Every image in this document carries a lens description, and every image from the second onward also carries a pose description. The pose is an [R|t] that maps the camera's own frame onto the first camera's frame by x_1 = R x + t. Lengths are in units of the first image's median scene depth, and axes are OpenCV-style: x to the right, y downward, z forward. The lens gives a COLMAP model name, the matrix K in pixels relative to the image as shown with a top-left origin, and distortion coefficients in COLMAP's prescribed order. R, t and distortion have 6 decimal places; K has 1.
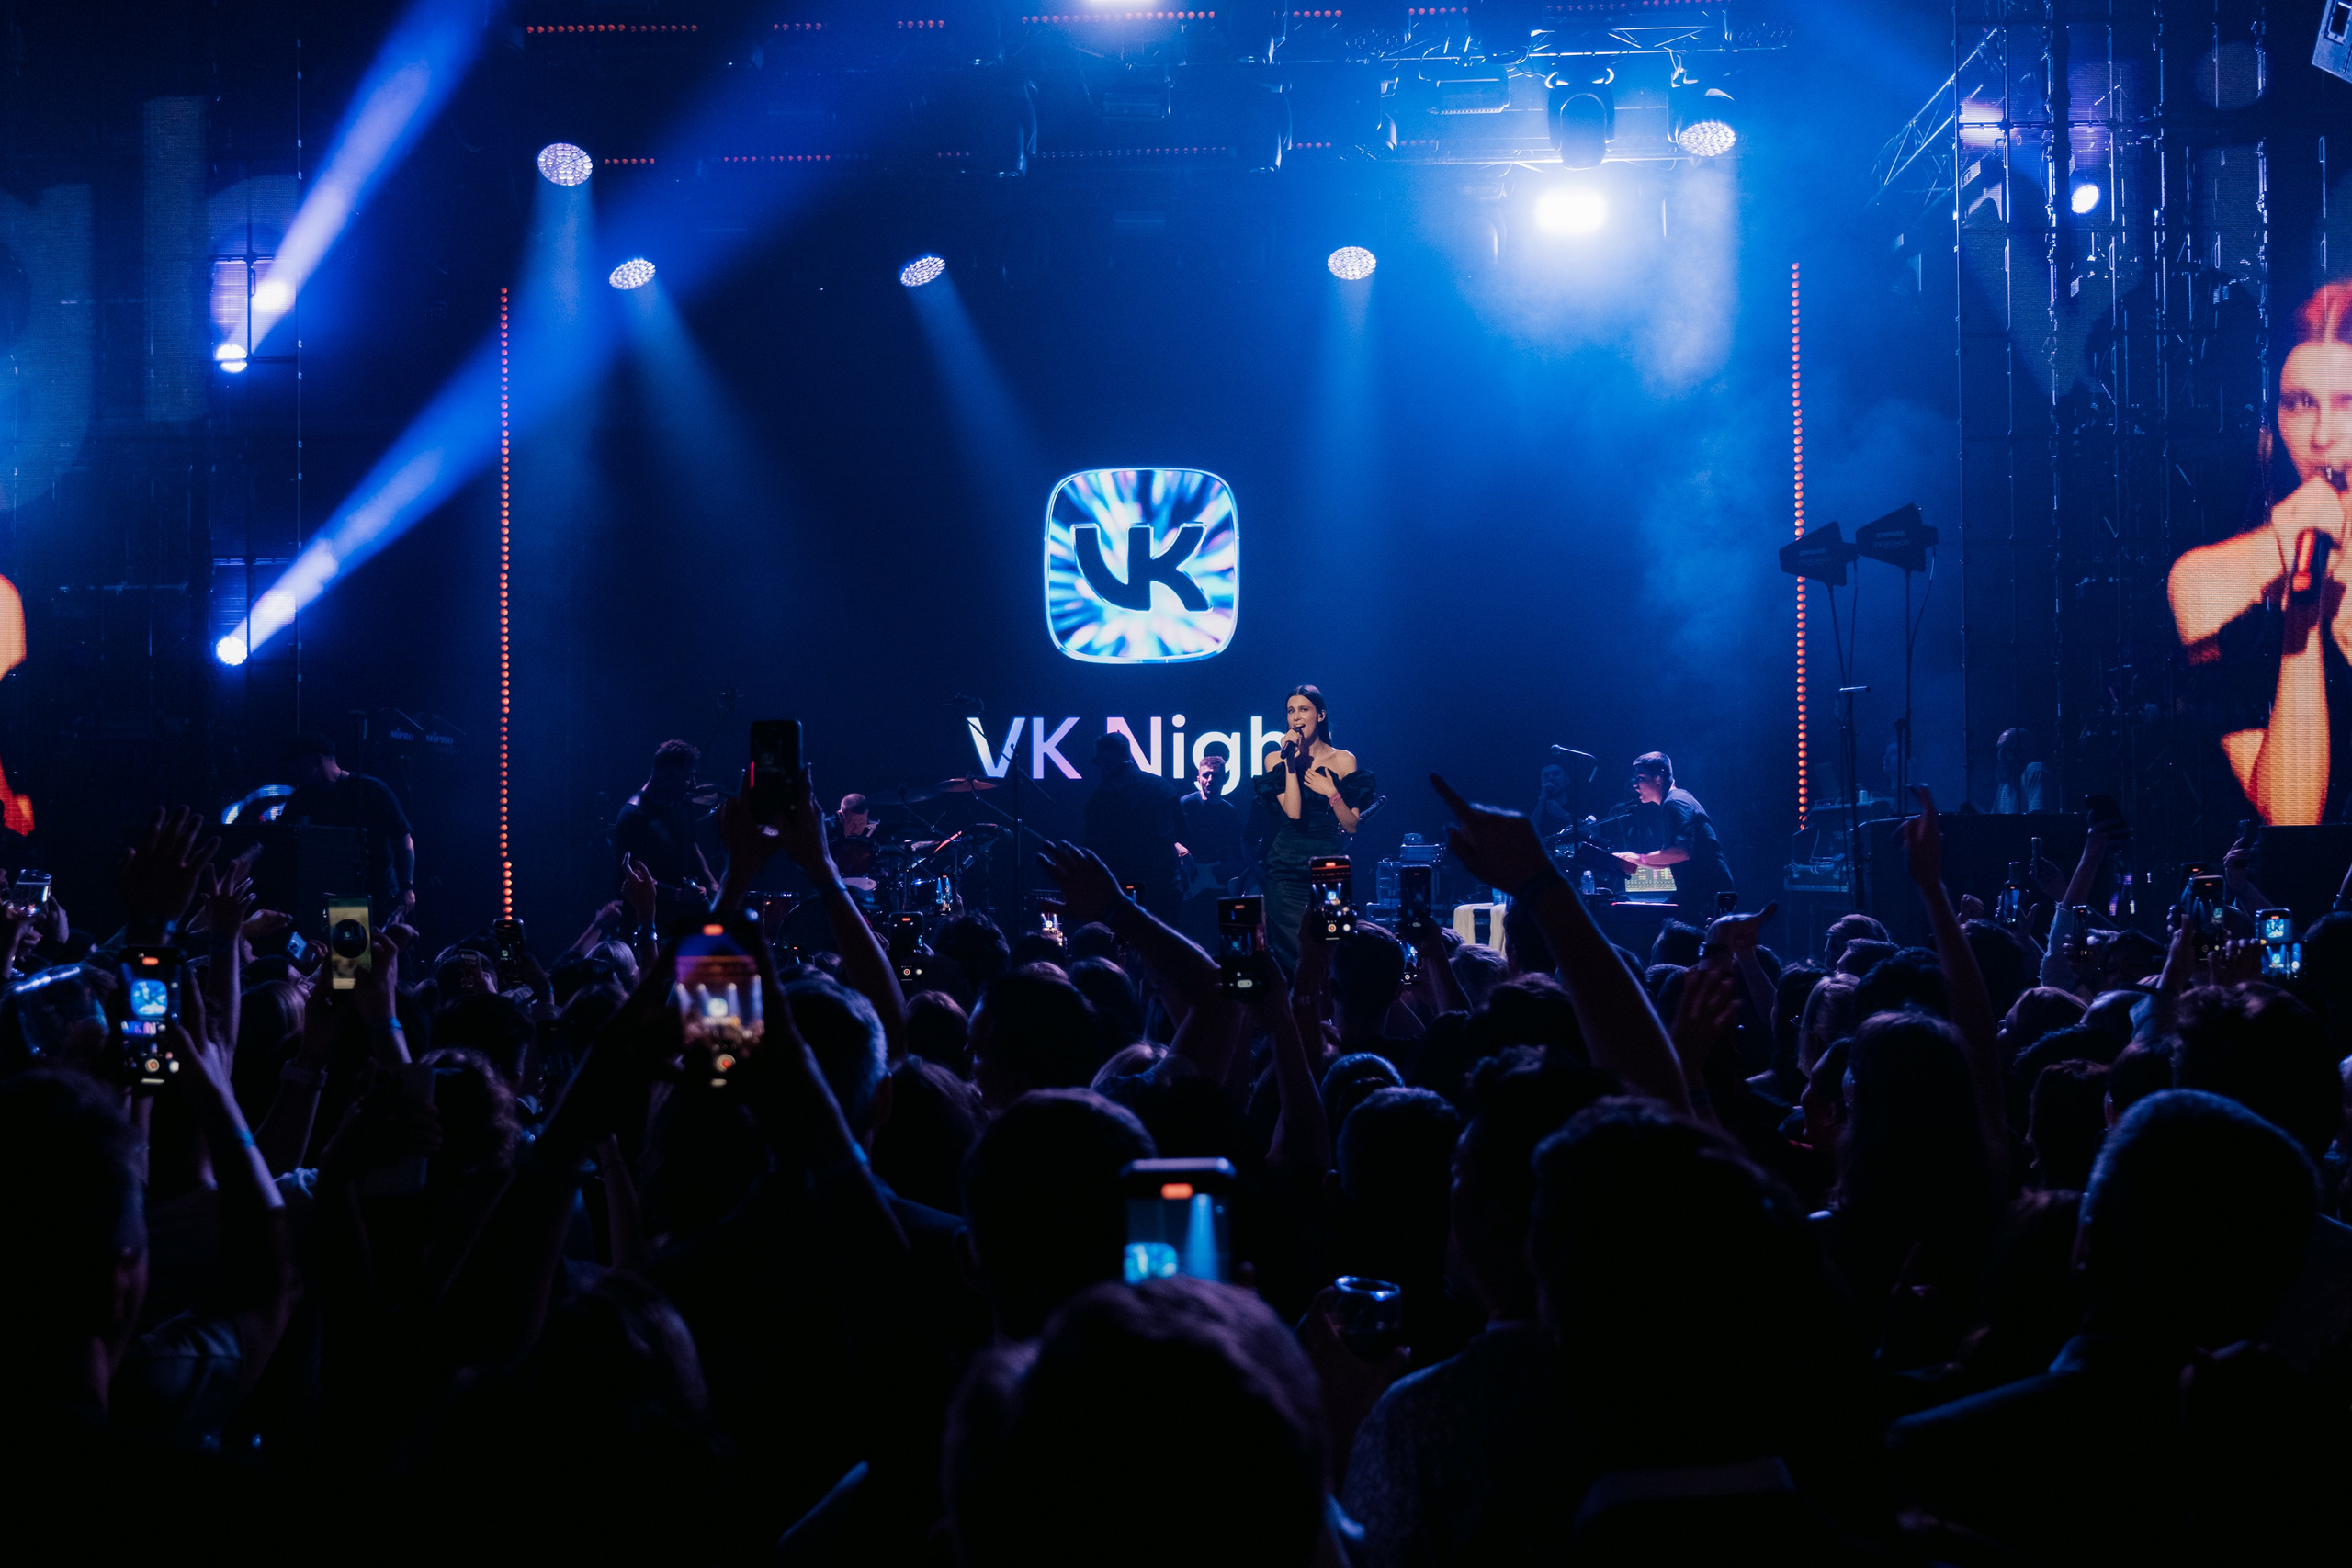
lens RADIAL K [[2163.3, 0, 1169.1], [0, 2163.3, 796.8], [0, 0, 1]] dist [-0.049475, 0.000000]
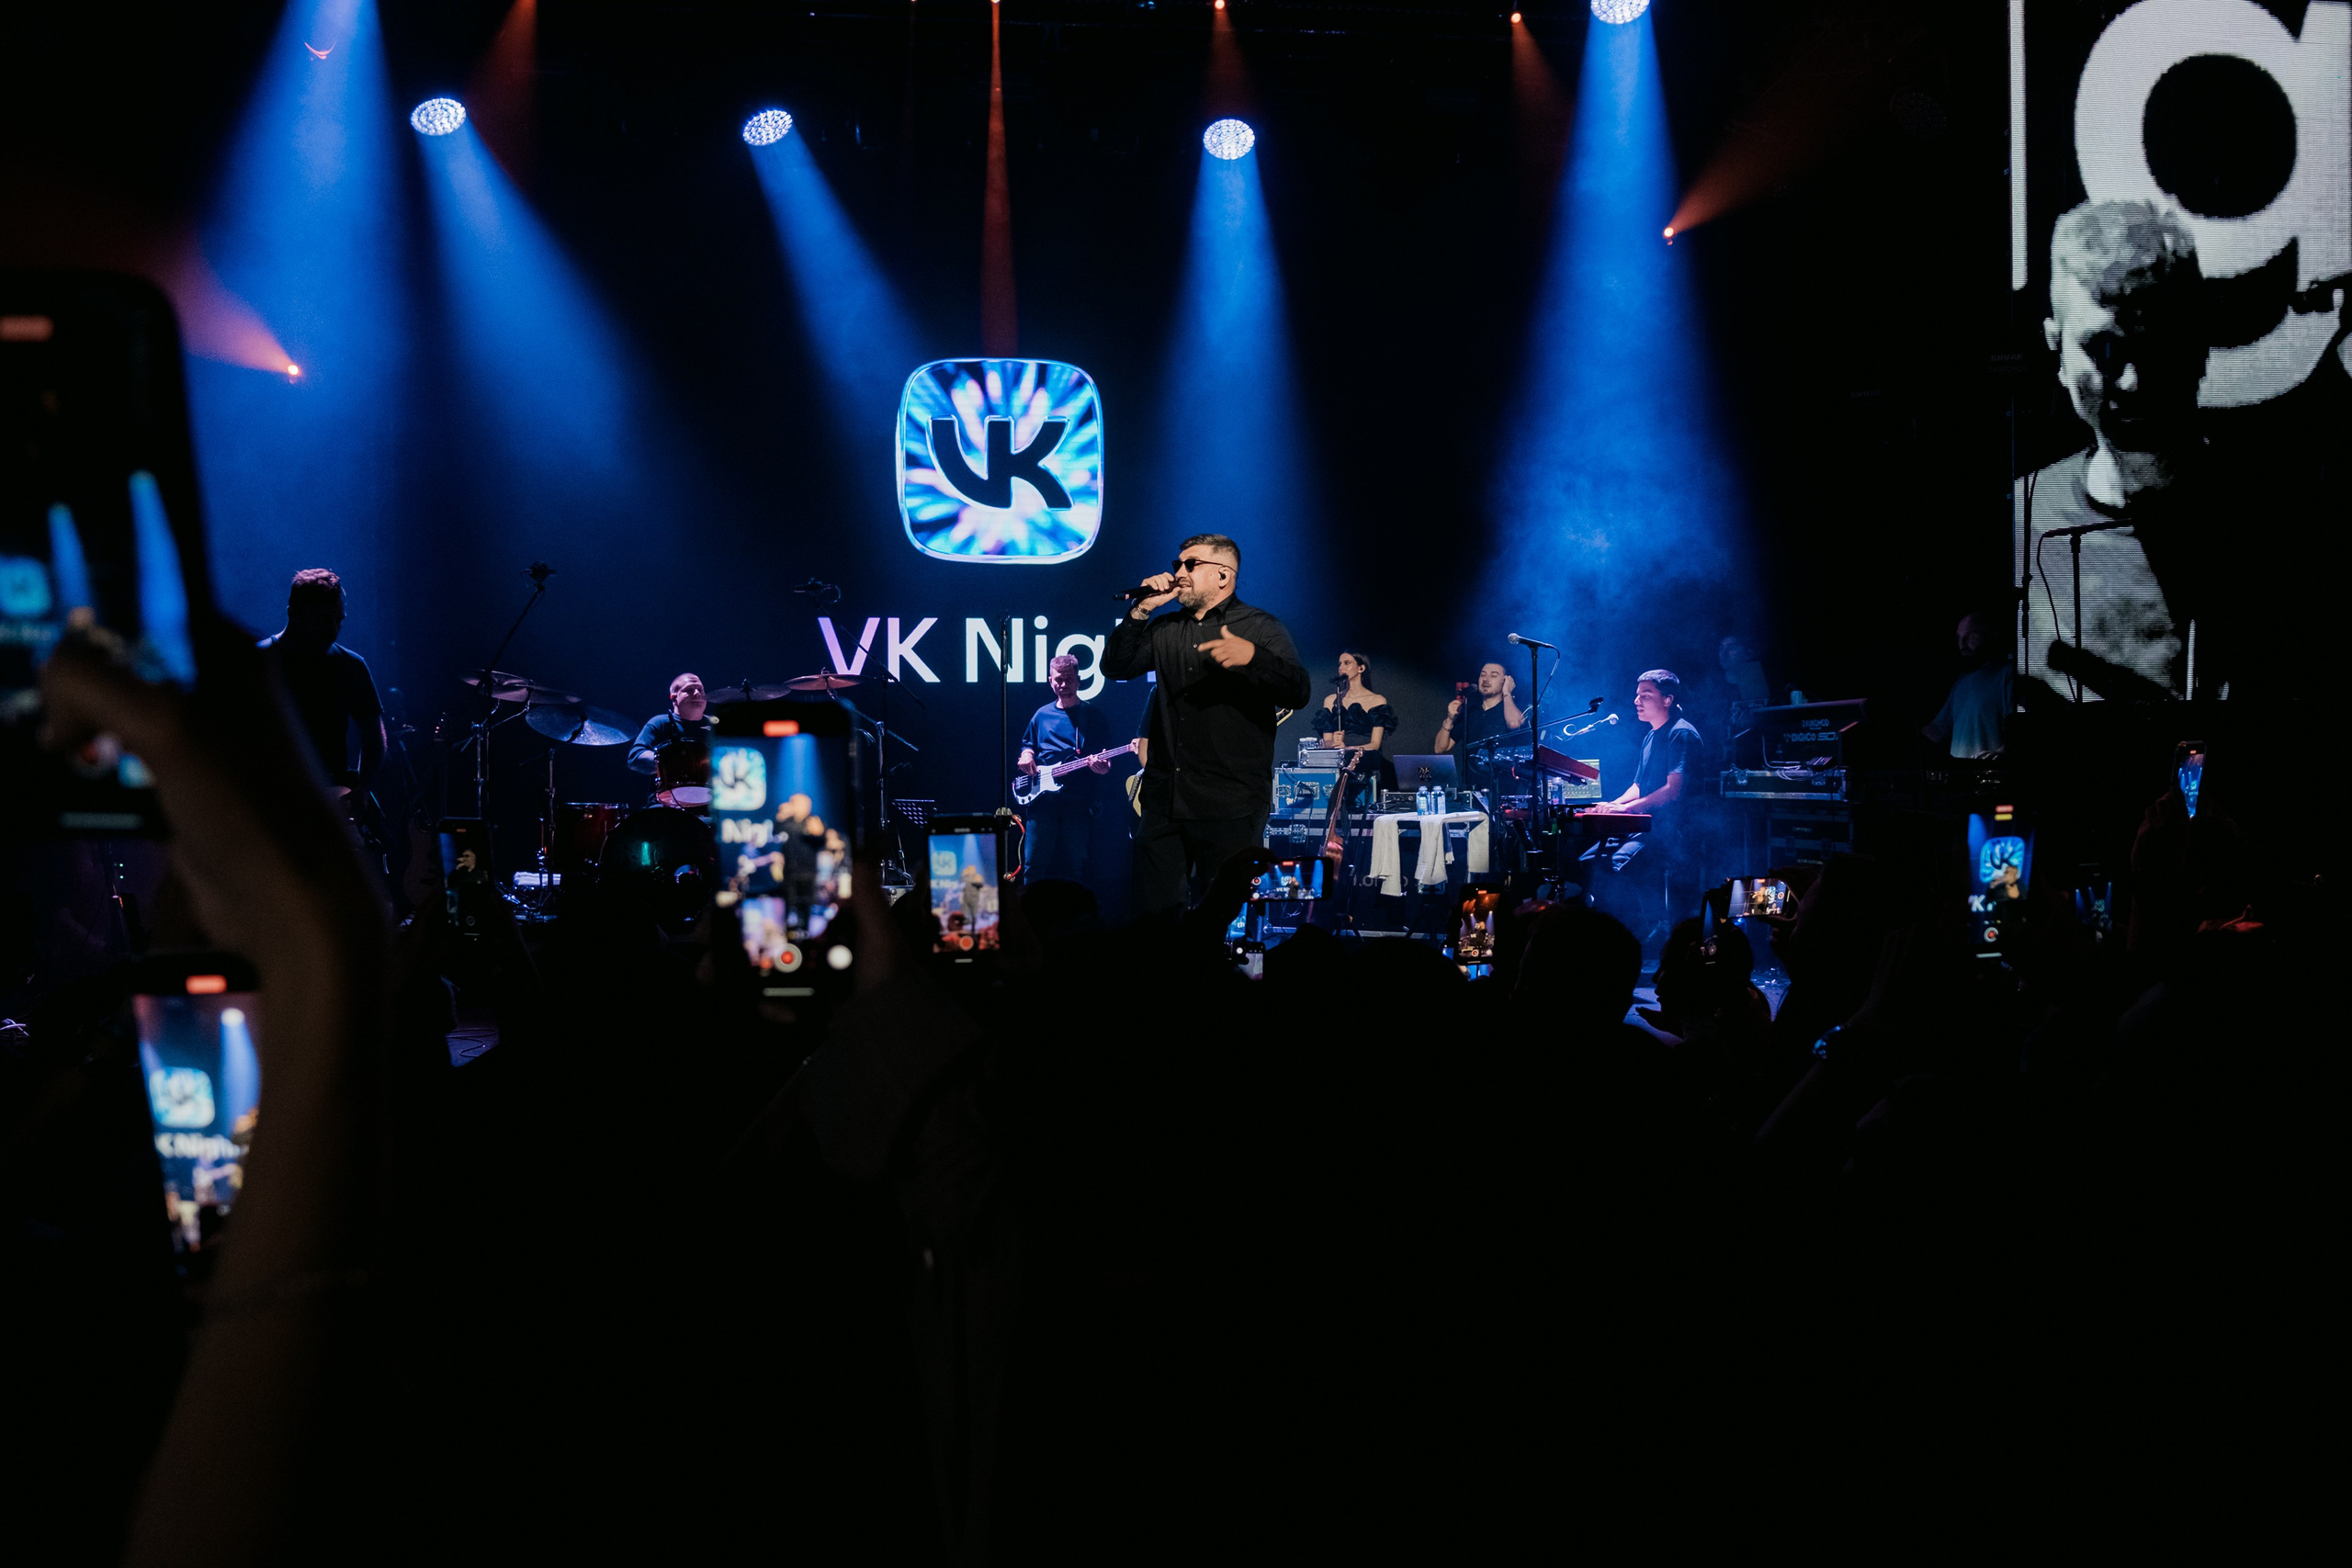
lens RADIAL K [[1553.9, 0, 1160.4], [0, 1553.9, 774.4], [0, 0, 1]] dist [-0.024644, -0.000705]
pose [[0.991957, -0.000924, 0.126571, -0.030523], [-0.002940, 0.999535, 0.030341, 0.011285], [-0.126540, -0.030469, 0.991493, 0.304598]]
